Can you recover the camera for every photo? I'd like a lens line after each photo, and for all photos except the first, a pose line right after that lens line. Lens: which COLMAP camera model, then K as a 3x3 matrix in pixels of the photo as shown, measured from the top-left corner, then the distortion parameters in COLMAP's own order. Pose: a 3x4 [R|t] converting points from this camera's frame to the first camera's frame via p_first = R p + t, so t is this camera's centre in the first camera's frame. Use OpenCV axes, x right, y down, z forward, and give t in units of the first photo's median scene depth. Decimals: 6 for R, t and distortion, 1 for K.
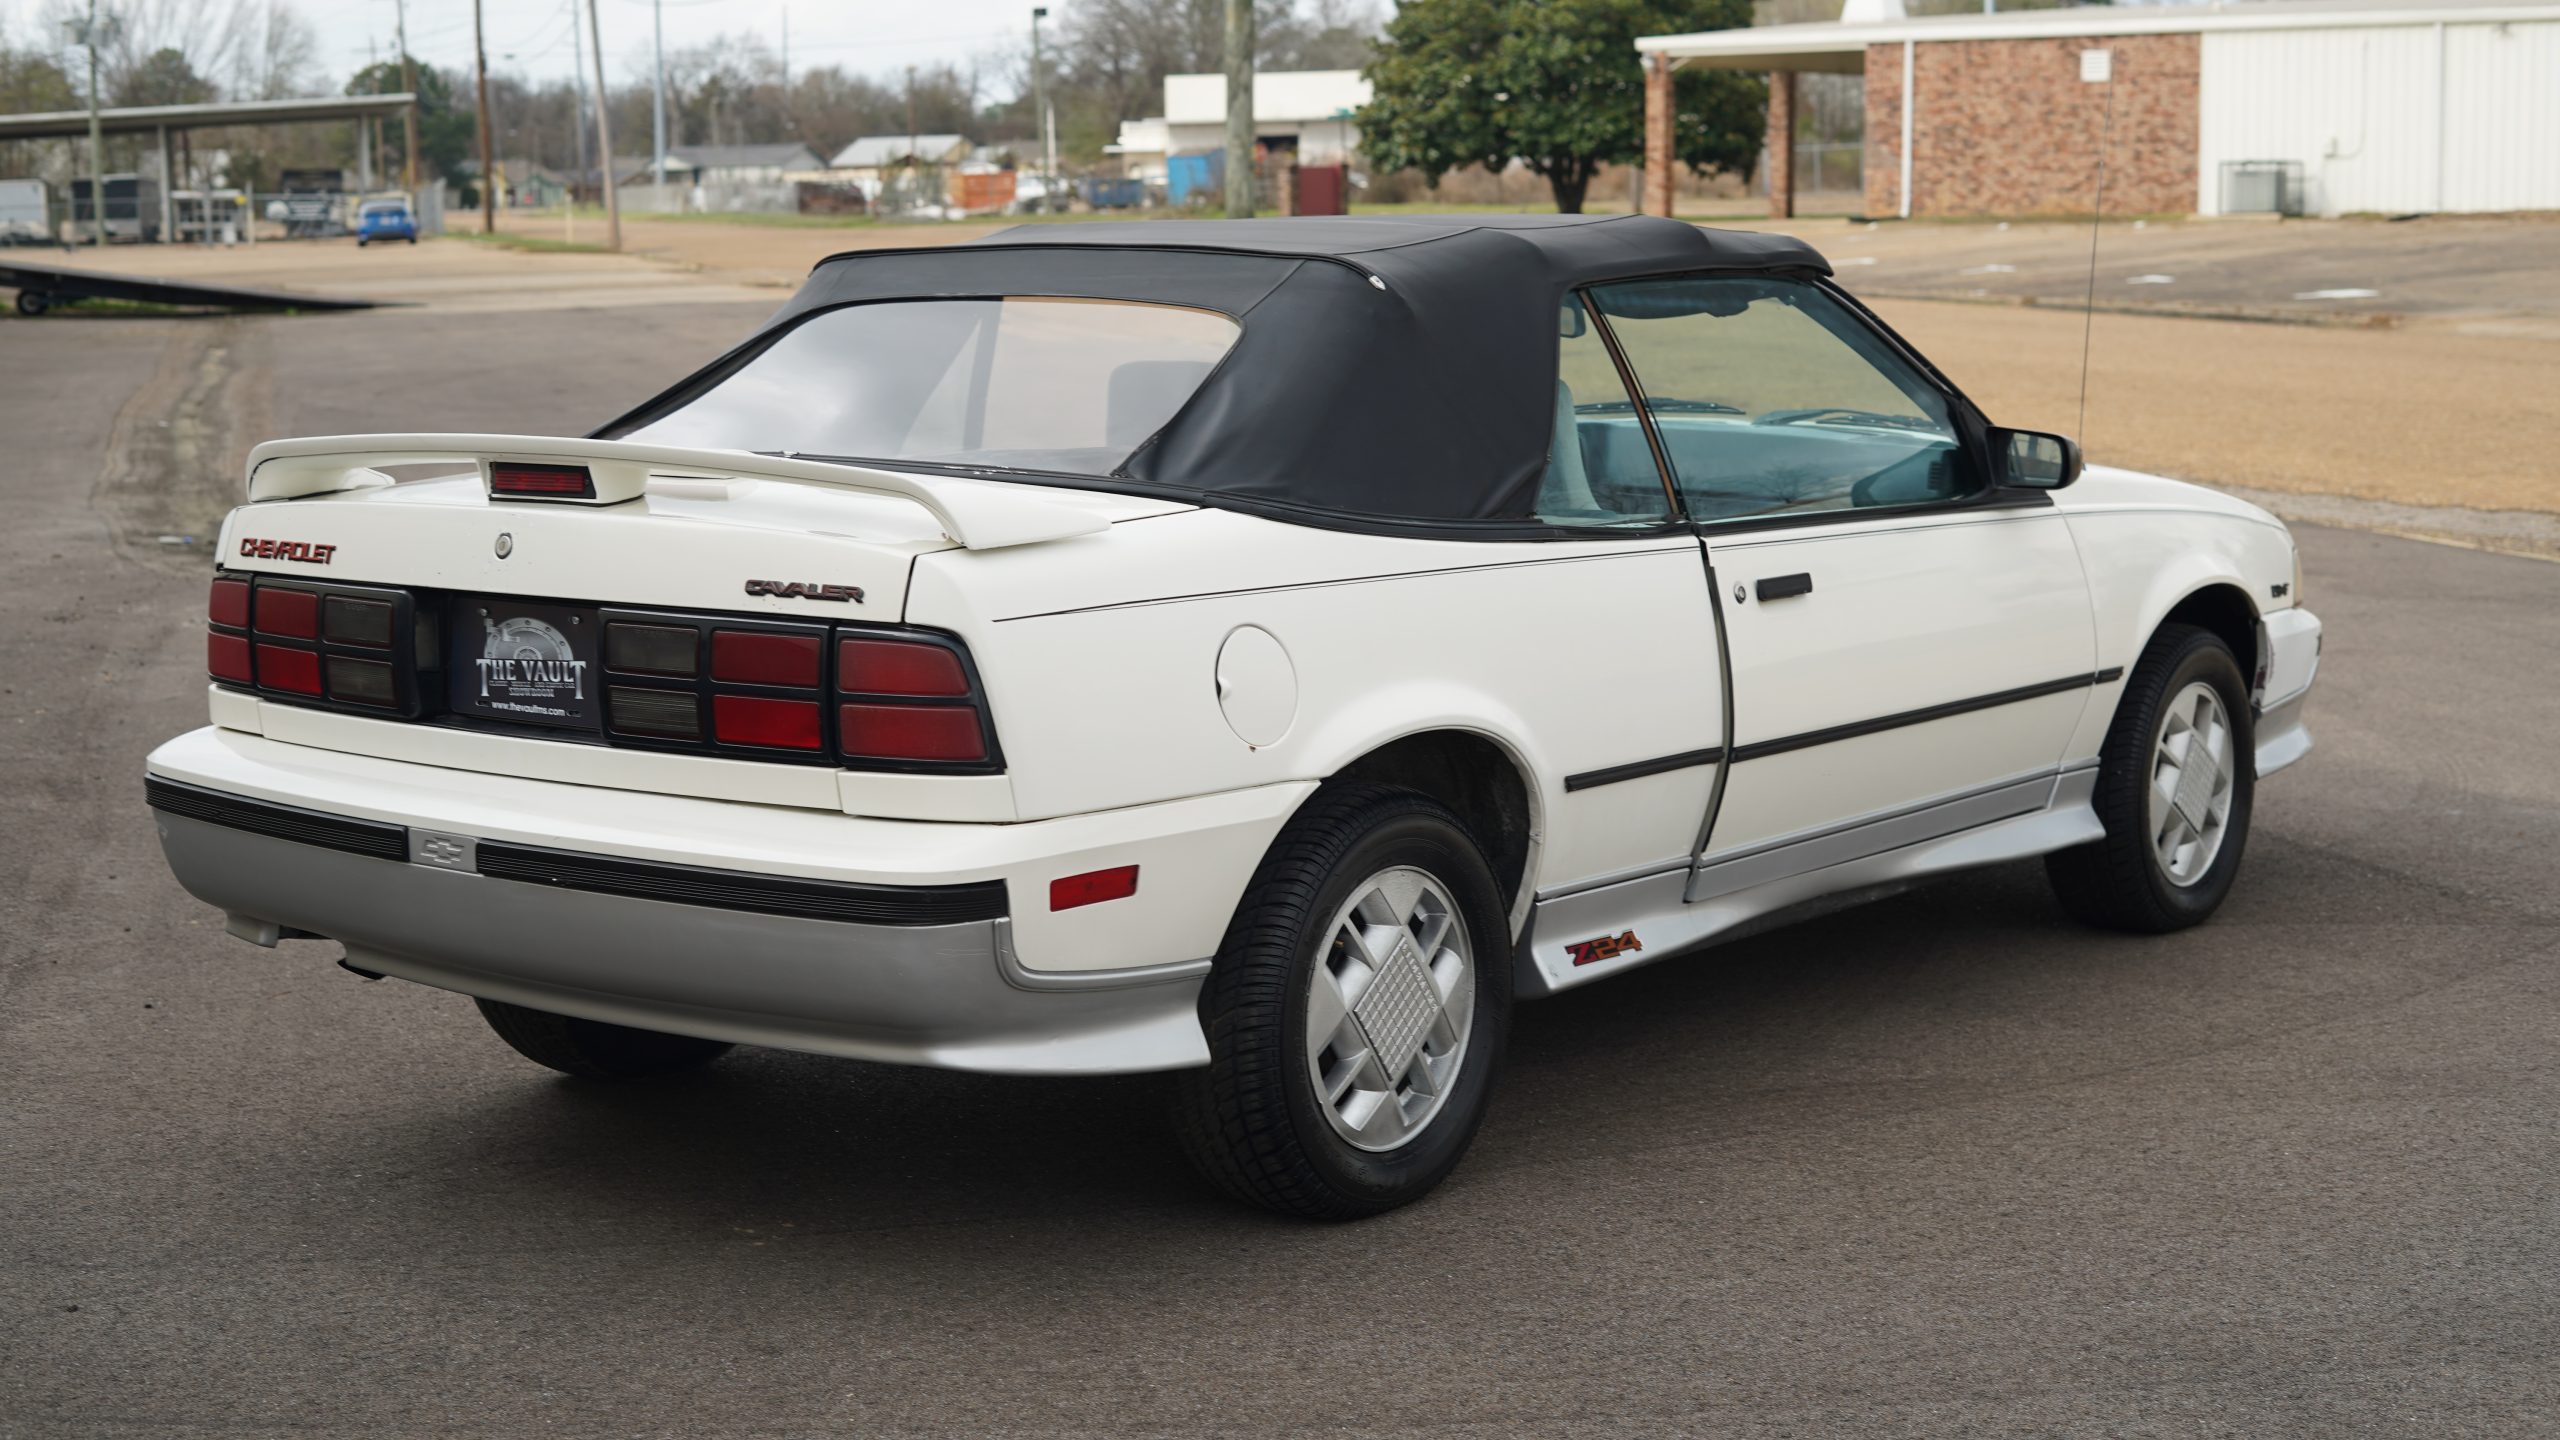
lens RADIAL K [[3779.4, 0, 1280.0], [0, 3779.4, 720.0], [0, 0, 1]] dist [-0.037921, 0.063825]
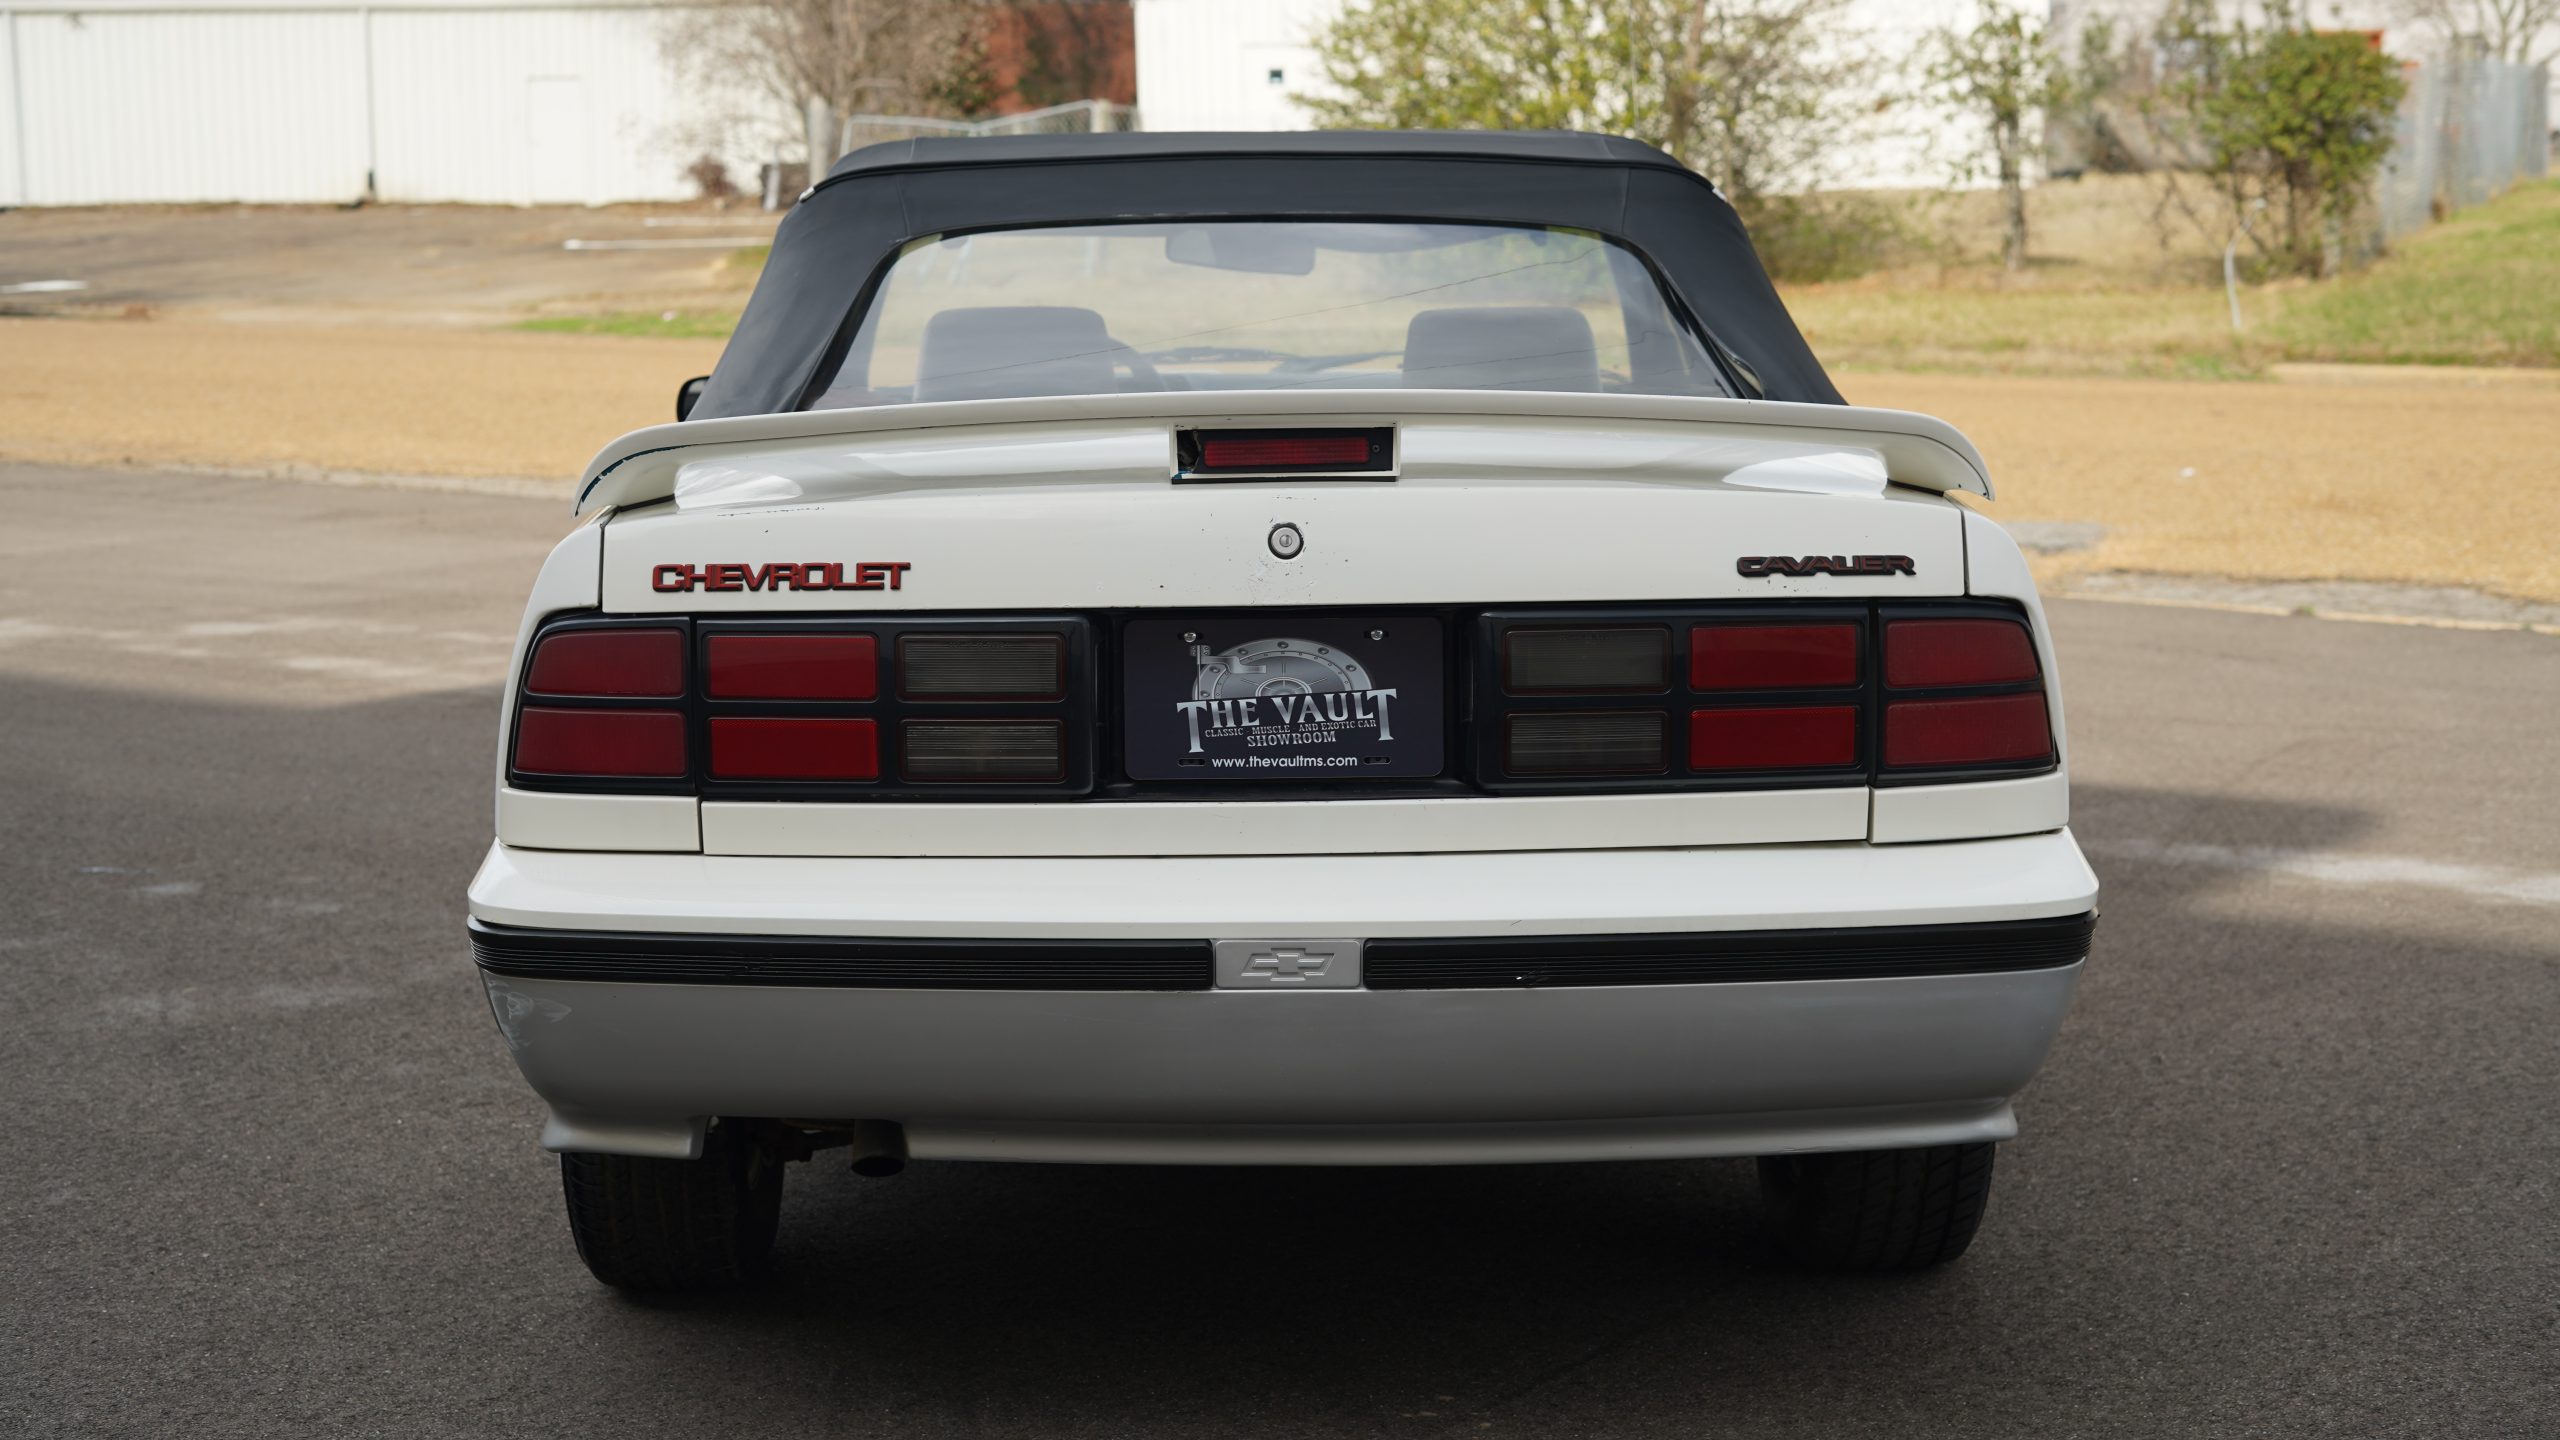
lens RADIAL K [[3779.4, 0, 1280.0], [0, 3779.4, 720.0], [0, 0, 1]] dist [-0.037921, 0.063825]
pose [[0.779952, -0.087551, 0.619686, -0.654799], [0.087738, 0.995684, 0.030244, -0.033429], [-0.619659, 0.030781, 0.784267, 0.423941]]
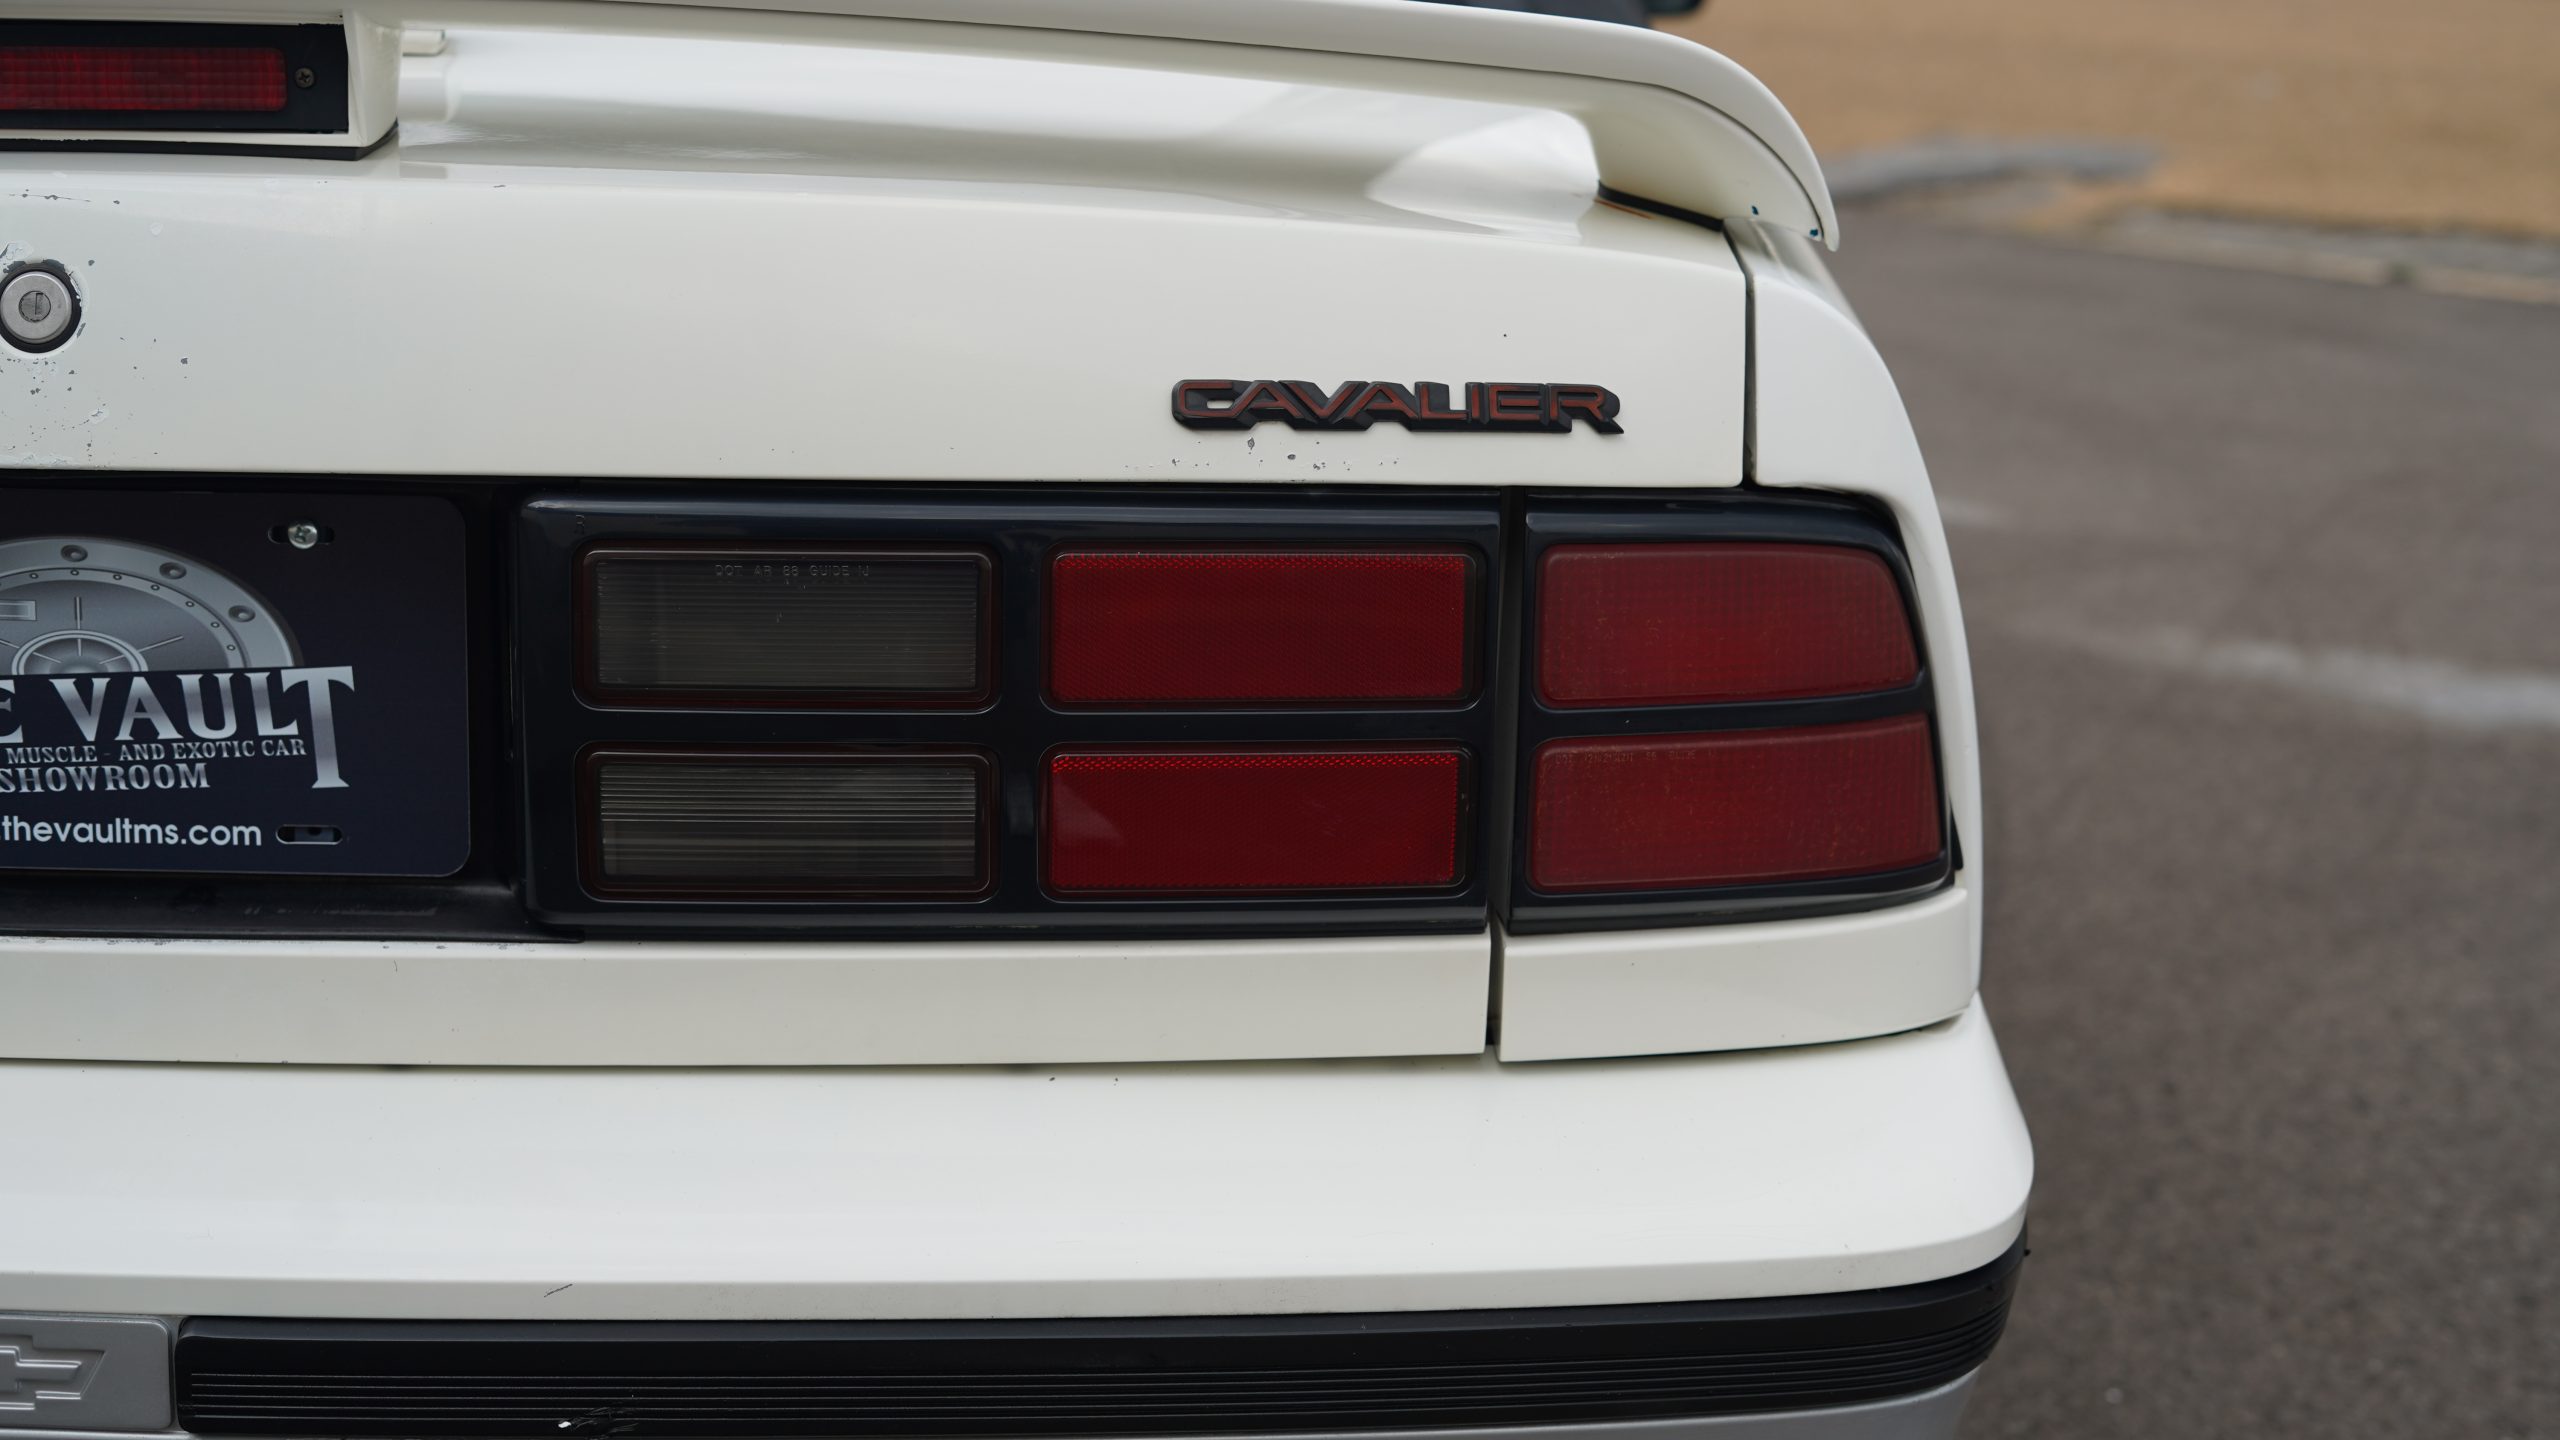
lens RADIAL K [[3840.3, 0, 1275.9], [0, 3840.3, 750.3], [0, 0, 1]] dist [-0.013540, -0.106218]
pose [[0.788427, -0.133113, 0.600553, -0.308954], [0.054438, 0.987573, 0.147429, -0.050034], [-0.612715, -0.083544, 0.785876, 0.697658]]
